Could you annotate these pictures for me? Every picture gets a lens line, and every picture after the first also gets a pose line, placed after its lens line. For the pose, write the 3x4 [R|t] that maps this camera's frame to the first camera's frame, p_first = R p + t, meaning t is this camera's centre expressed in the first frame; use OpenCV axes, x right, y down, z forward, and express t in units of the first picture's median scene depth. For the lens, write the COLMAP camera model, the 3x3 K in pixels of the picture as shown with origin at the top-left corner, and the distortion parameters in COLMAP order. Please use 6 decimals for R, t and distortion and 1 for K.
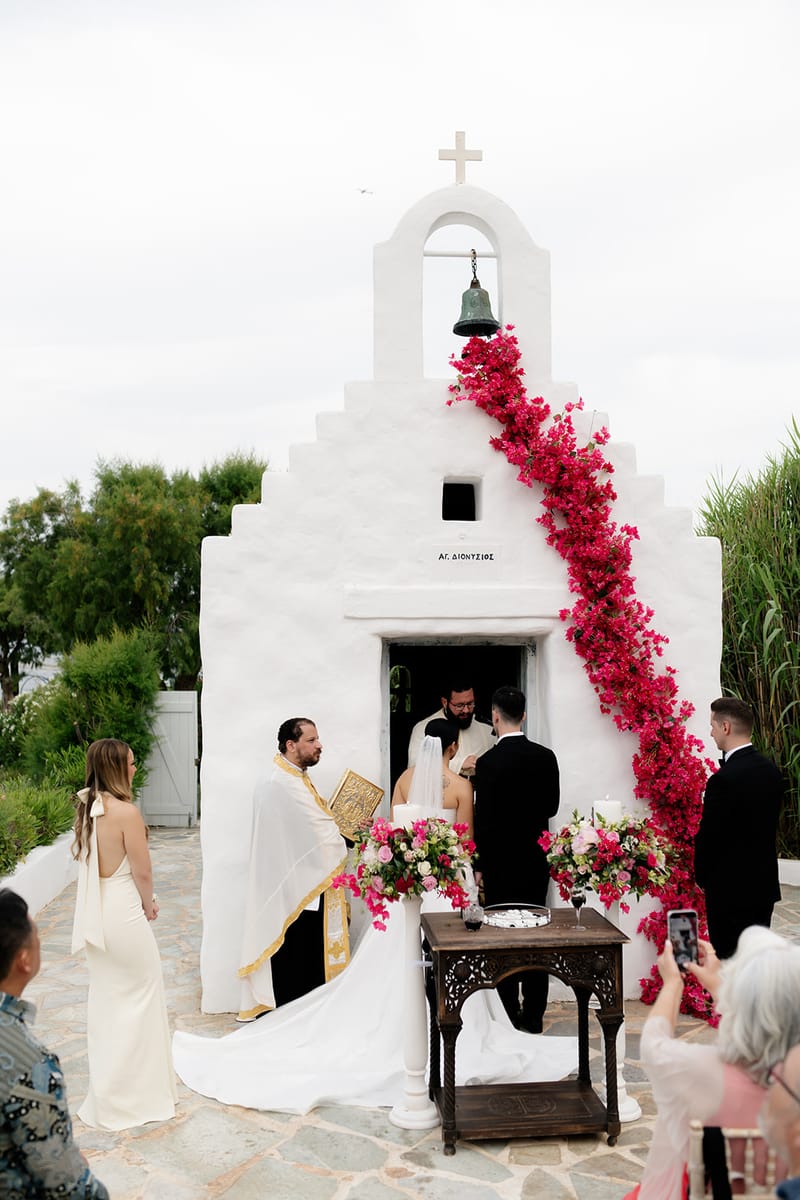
lens RADIAL K [[1156.7, 0, 396.5], [0, 1156.7, 601.8], [0, 0, 1]] dist [-0.050527, 0.018067]
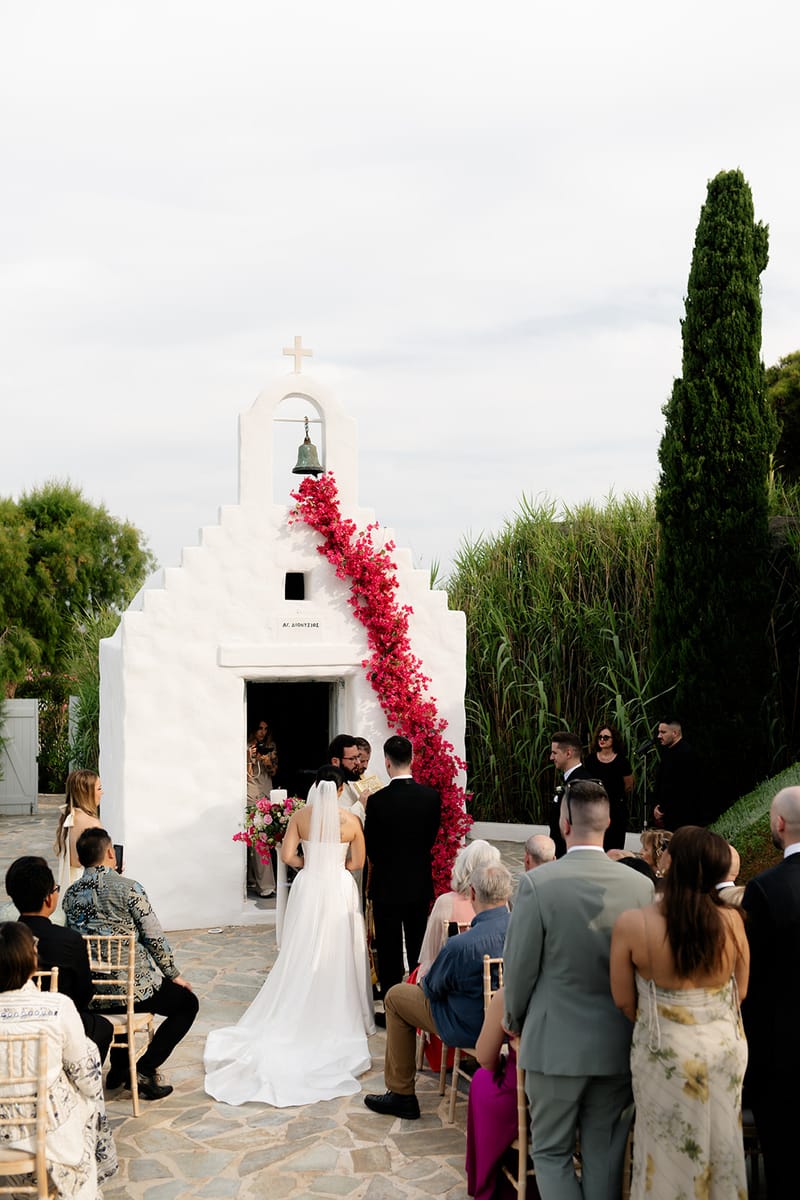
lens RADIAL K [[1156.7, 0, 396.5], [0, 1156.7, 601.8], [0, 0, 1]] dist [-0.050527, 0.018067]
pose [[0.979087, 0.004904, 0.203382, -0.124244], [-0.007403, 0.999906, 0.011531, -0.087608], [-0.203307, -0.012796, 0.979031, -0.499303]]
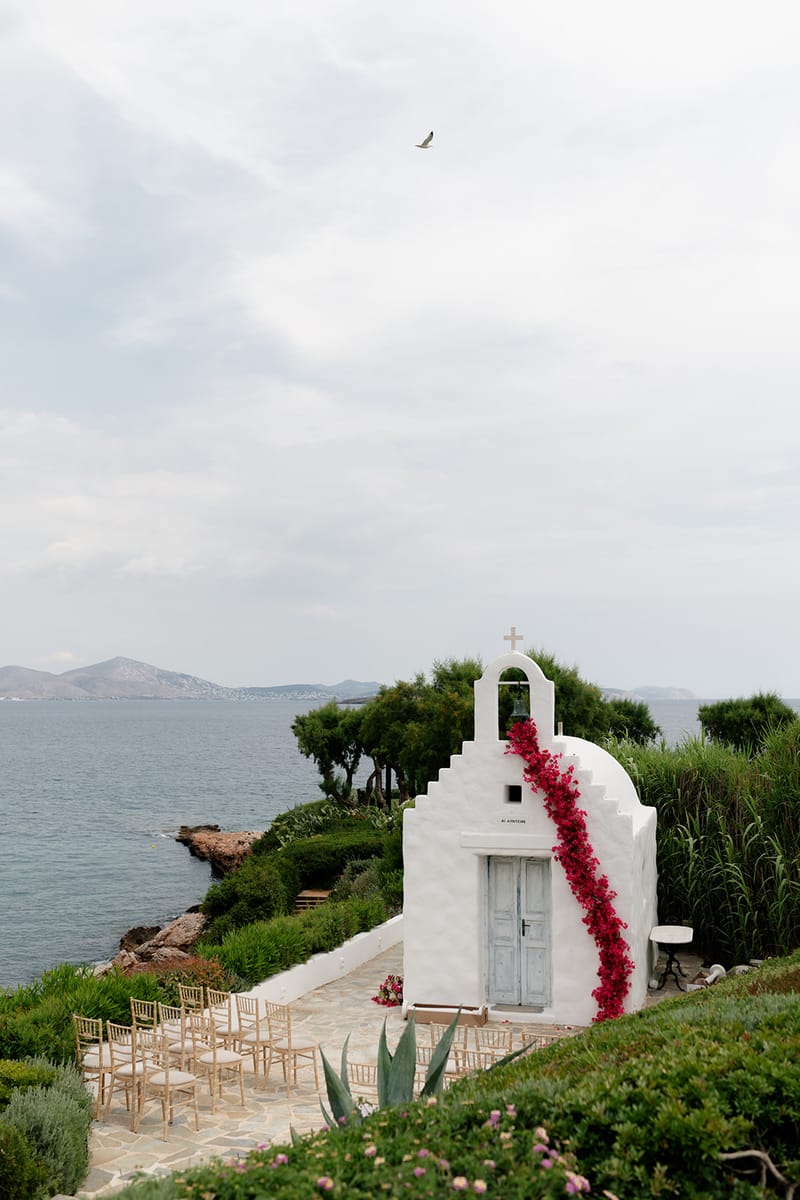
lens RADIAL K [[1184.1, 0, 400.0], [0, 1184.1, 600.0], [0, 0, 1]] dist [-0.036620, 0.030721]
pose [[0.936344, -0.026518, -0.350080, 0.675794], [0.007202, 0.998384, -0.056363, -0.343379], [0.351009, 0.050254, 0.935022, -1.269525]]
